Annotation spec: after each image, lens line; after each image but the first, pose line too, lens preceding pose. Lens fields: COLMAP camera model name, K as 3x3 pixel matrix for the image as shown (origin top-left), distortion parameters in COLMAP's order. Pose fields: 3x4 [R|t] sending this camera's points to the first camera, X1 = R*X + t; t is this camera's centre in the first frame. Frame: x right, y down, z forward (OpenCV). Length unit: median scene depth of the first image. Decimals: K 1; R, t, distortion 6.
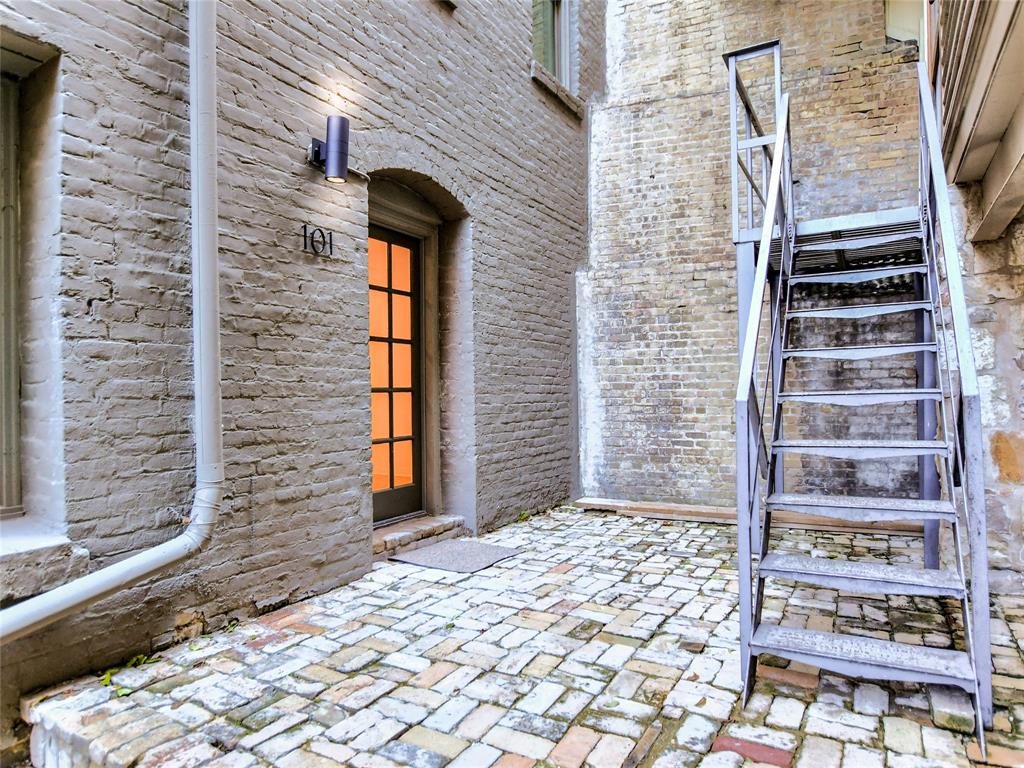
lens RADIAL K [[614.8, 0, 512.0], [0, 614.8, 384.0], [0, 0, 1]] dist [-0.001799, -0.000015]
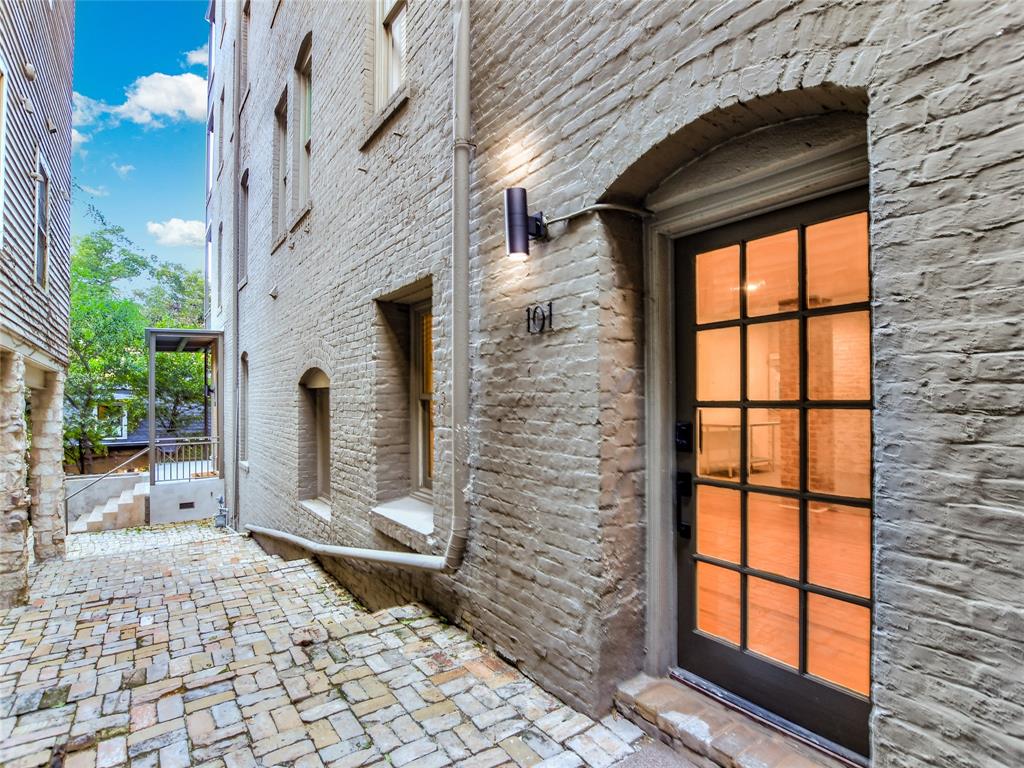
lens RADIAL K [[512.4, 0, 512.6], [0, 512.4, 400.9], [0, 0, 1]] dist [-0.030012, 0.000085]
pose [[-0.385494, 0.008280, -0.922673, 0.441609], [0.011830, 0.999922, 0.004031, -0.111107], [0.922634, -0.009362, -0.385562, 1.292822]]
